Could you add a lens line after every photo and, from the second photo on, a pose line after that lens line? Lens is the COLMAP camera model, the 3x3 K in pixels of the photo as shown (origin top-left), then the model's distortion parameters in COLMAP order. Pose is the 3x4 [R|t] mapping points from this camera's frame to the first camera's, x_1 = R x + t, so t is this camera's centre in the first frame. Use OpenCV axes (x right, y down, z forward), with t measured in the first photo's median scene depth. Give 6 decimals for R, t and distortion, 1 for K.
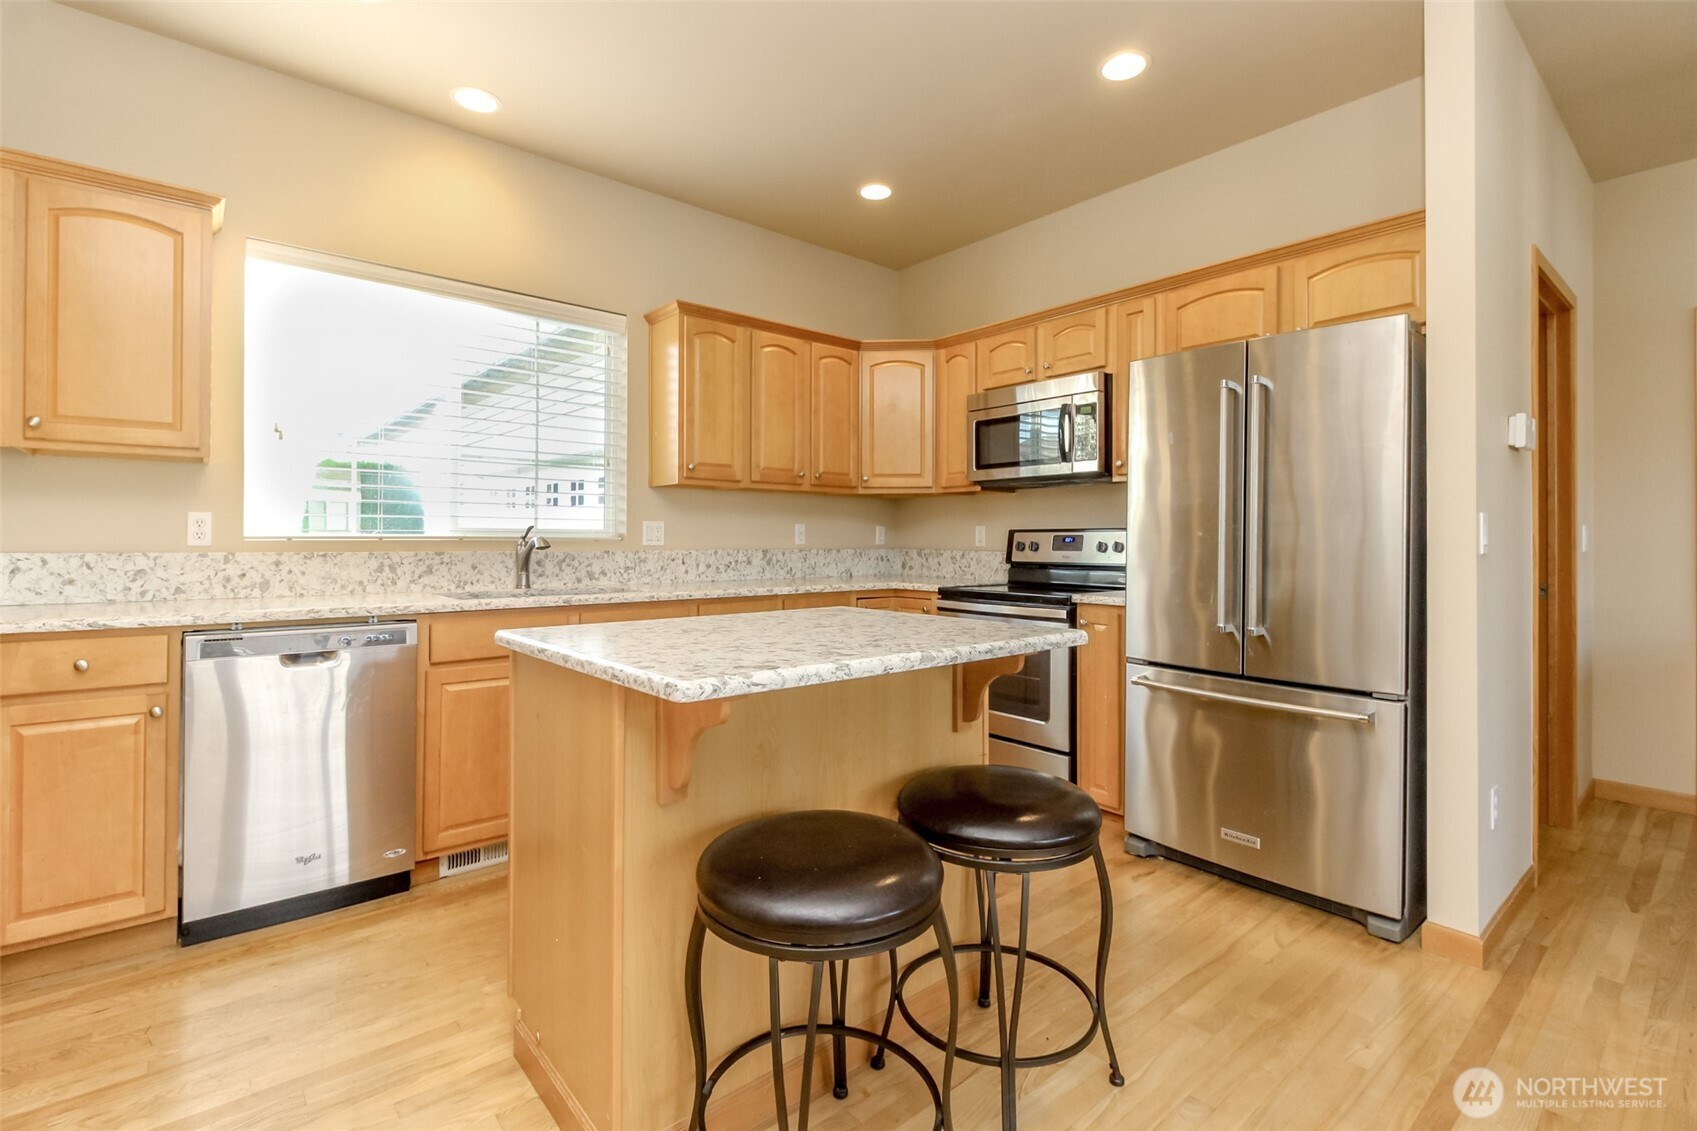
lens RADIAL K [[791.7, 0, 847.0], [0, 791.7, 541.6], [0, 0, 1]] dist [0.012607, -0.010744]
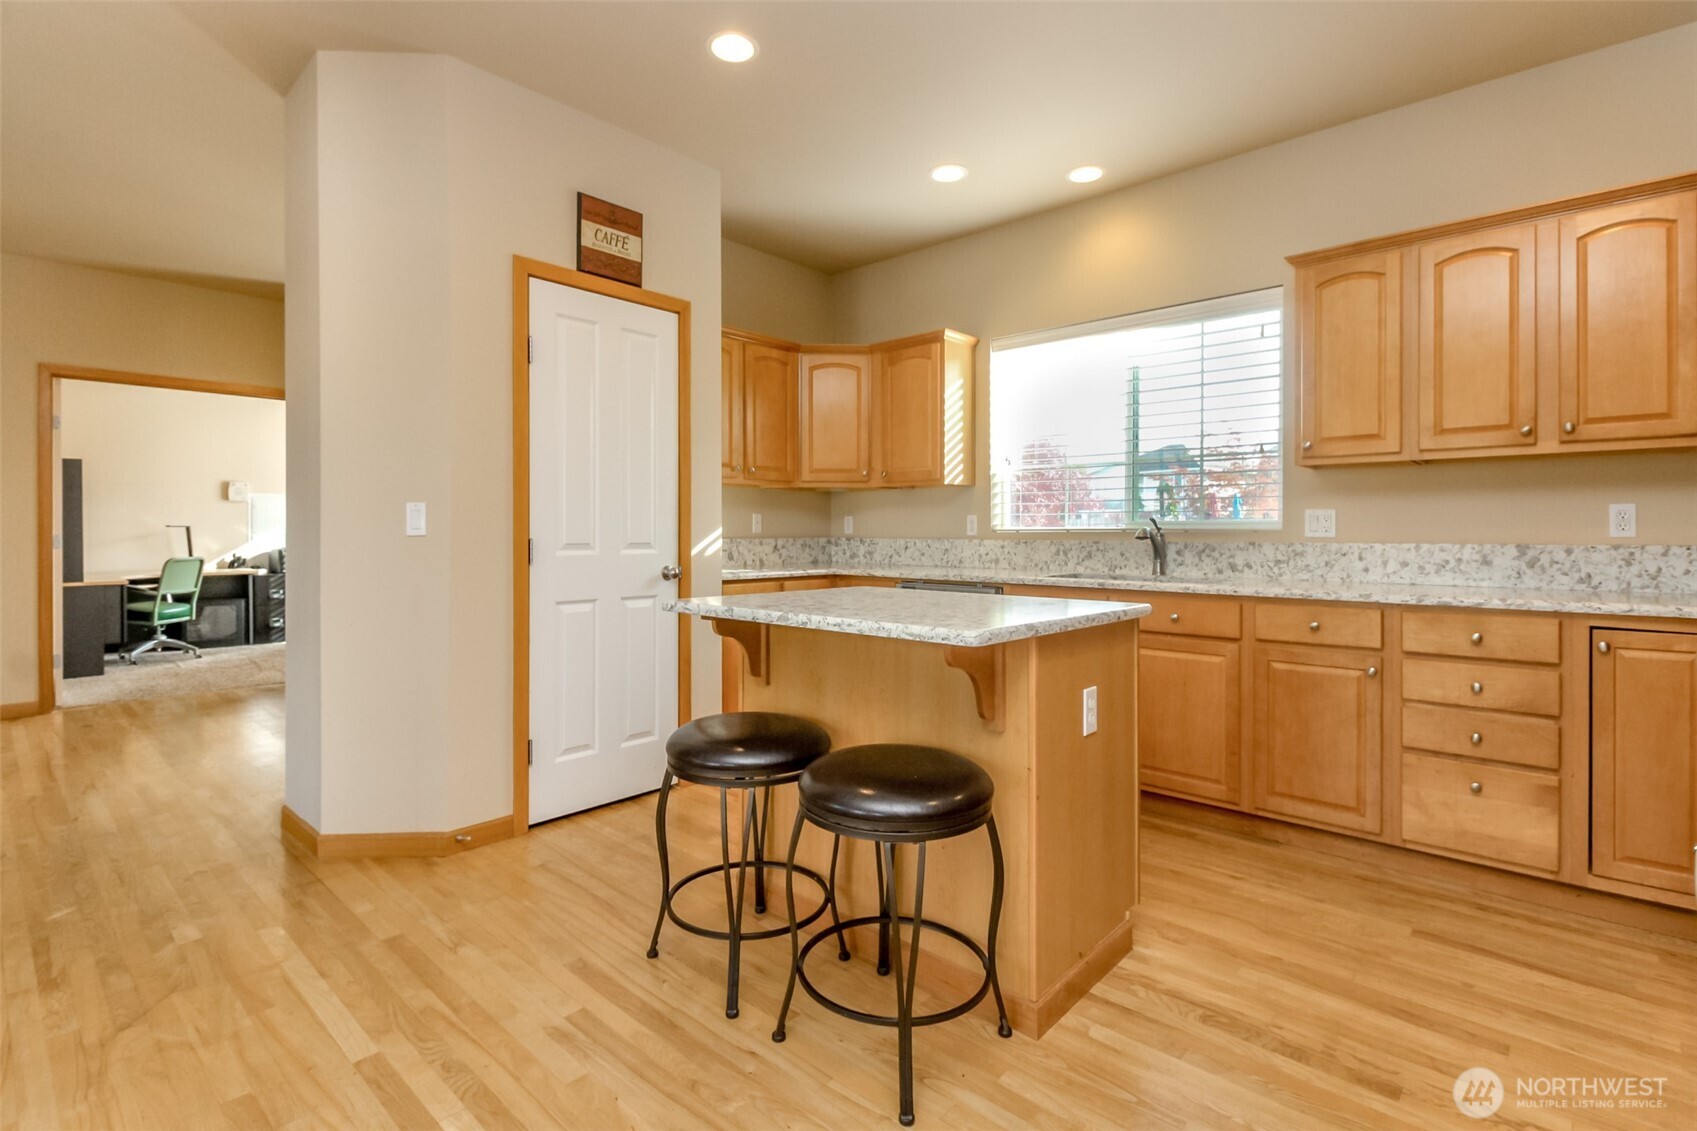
lens RADIAL K [[791.7, 0, 822.5], [0, 791.7, 531.4], [0, 0, 1]] dist [0.012607, -0.010744]
pose [[0.109180, -0.004504, -0.994012, 0.752836], [-0.003043, 0.999984, -0.004865, 0.006074], [0.994017, 0.003556, 0.109165, 0.495381]]
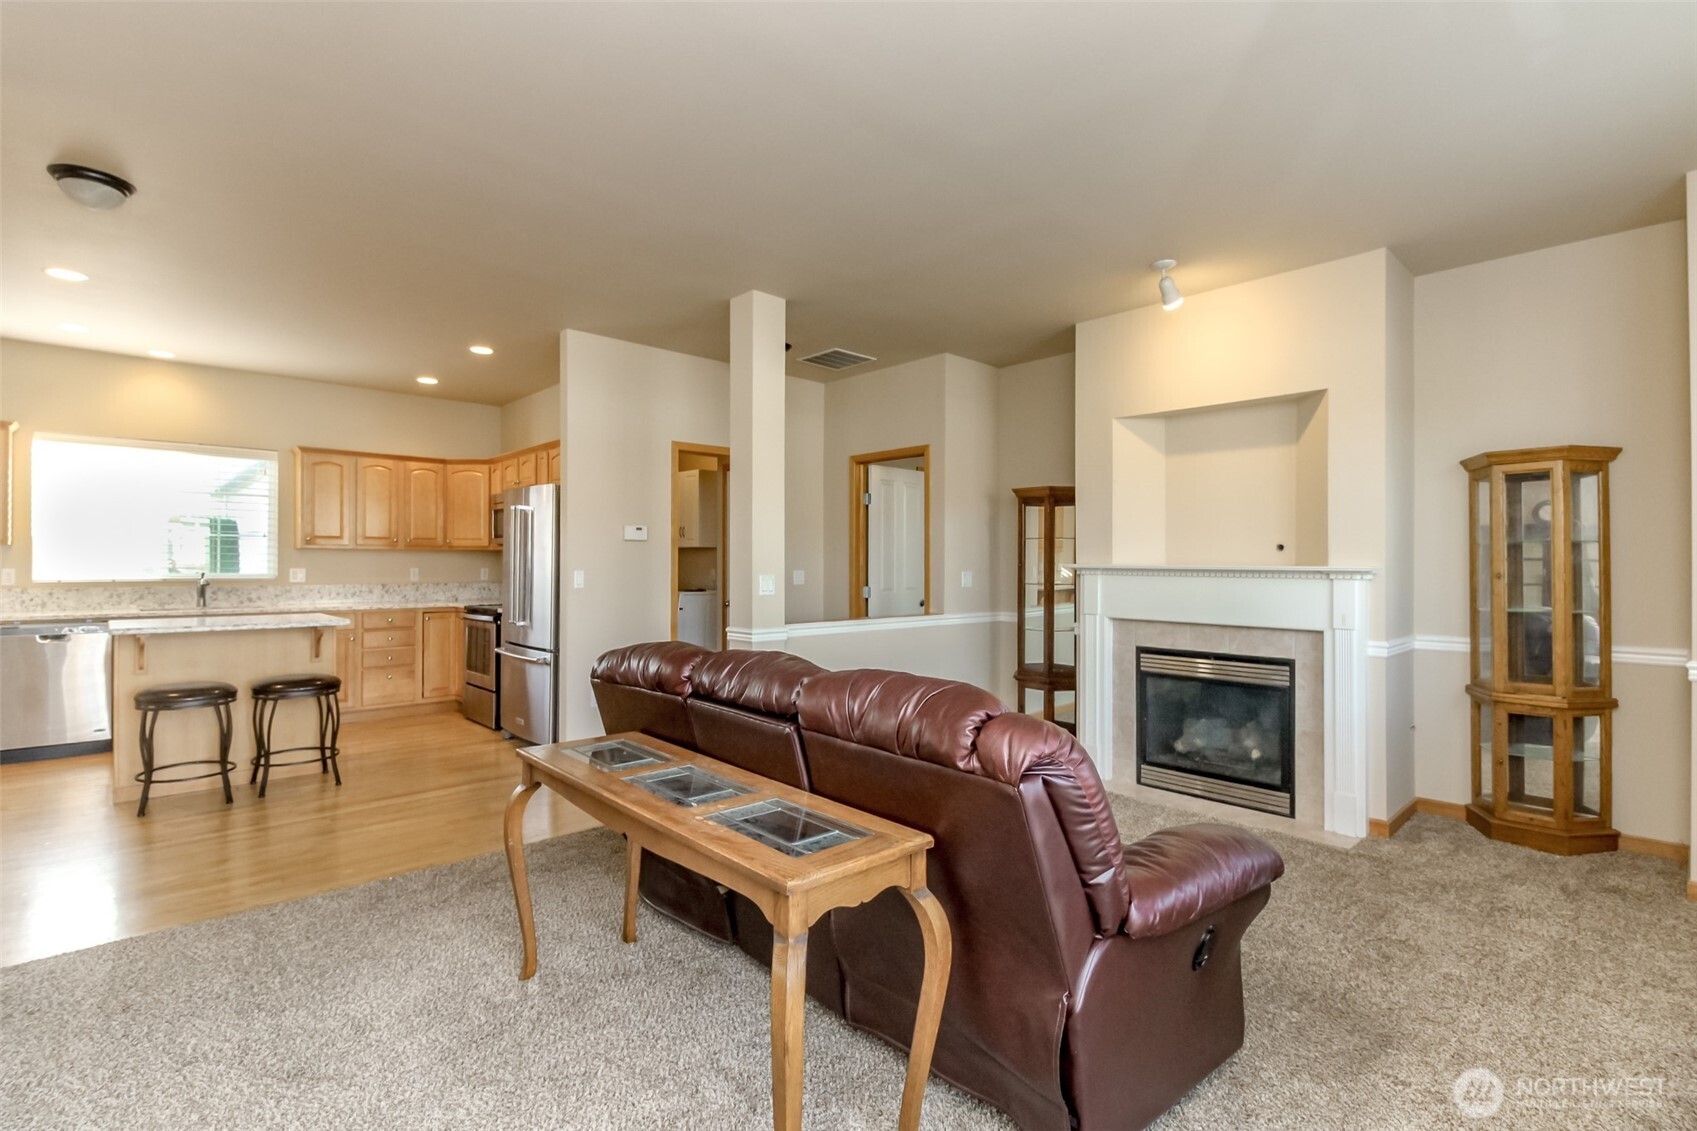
lens RADIAL K [[791.7, 0, 832.8], [0, 791.7, 562.5], [0, 0, 1]] dist [0.012607, -0.010744]
pose [[0.998765, -0.002725, 0.049607, 1.132054], [0.003072, 0.999971, -0.006918, -0.030907], [-0.049586, 0.007062, 0.998745, -1.070782]]
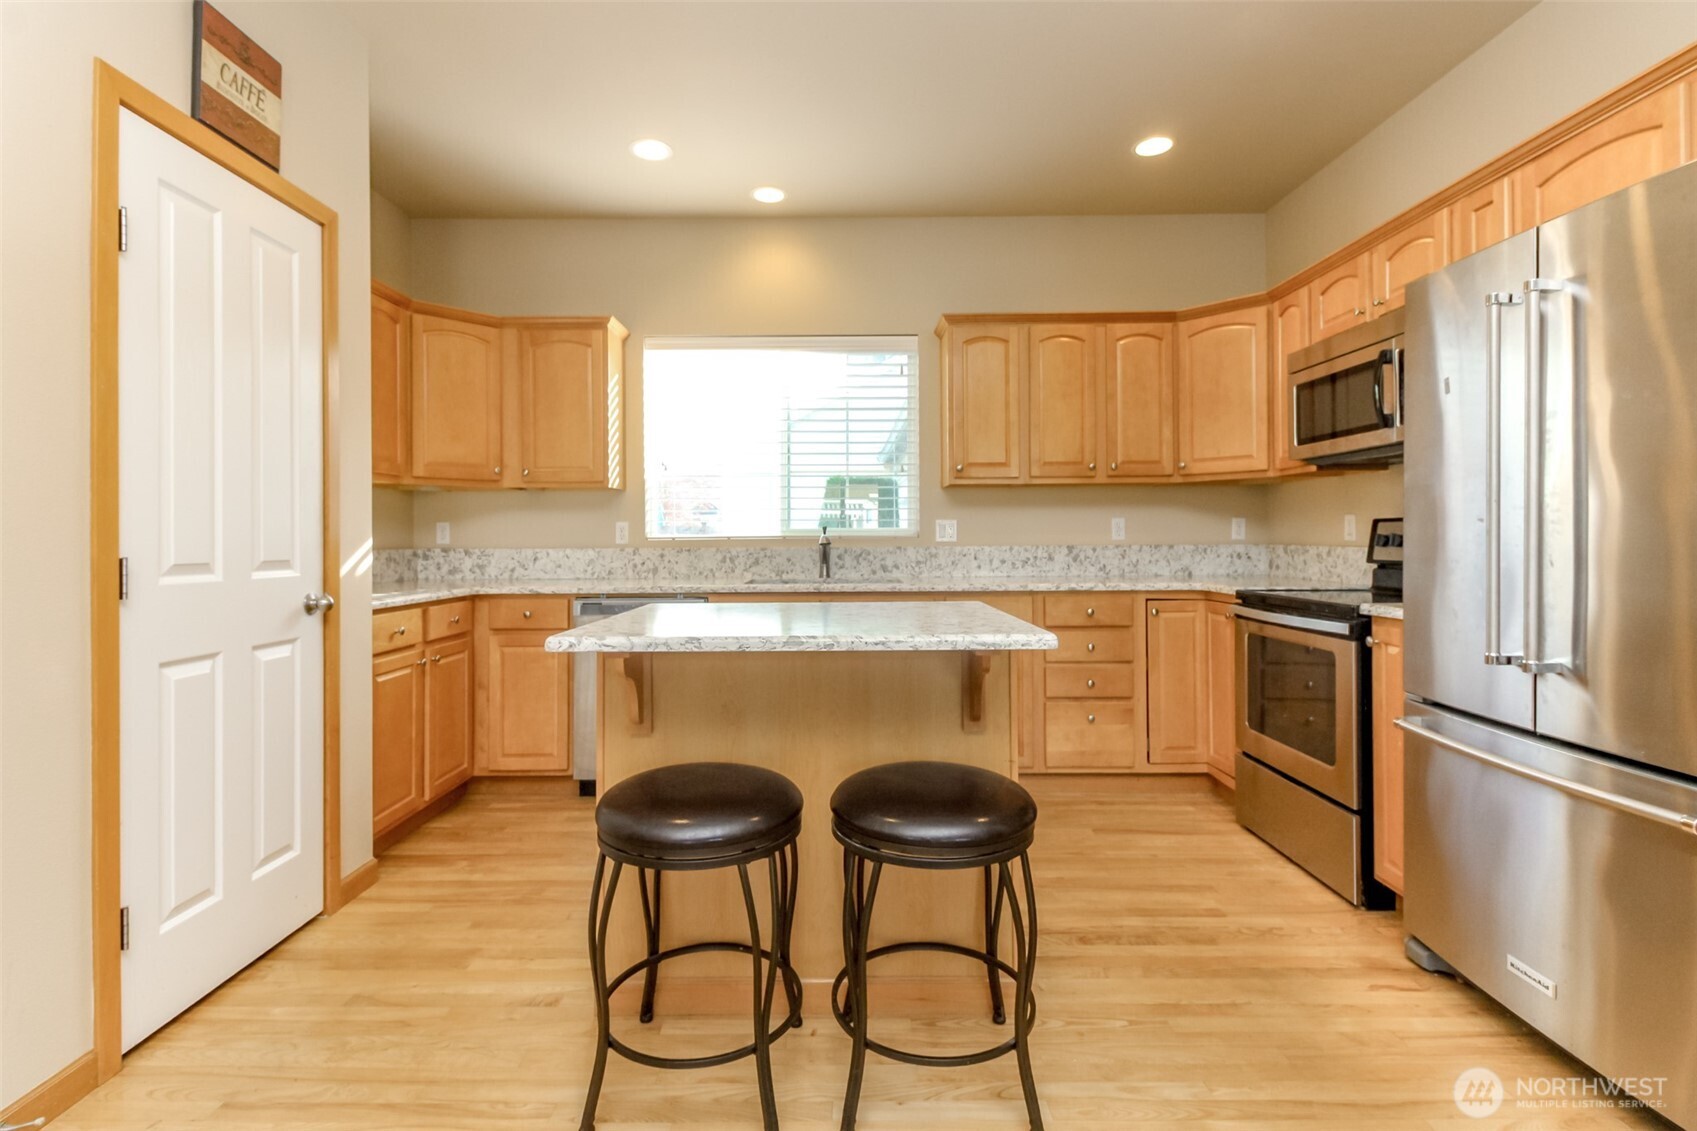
lens RADIAL K [[791.7, 0, 817.6], [0, 791.7, 534.4], [0, 0, 1]] dist [0.012607, -0.010744]
pose [[0.753557, -0.012189, -0.657269, 0.448793], [0.008203, 0.999925, -0.009138, 0.004357], [0.657331, 0.001494, 0.753601, 0.098643]]
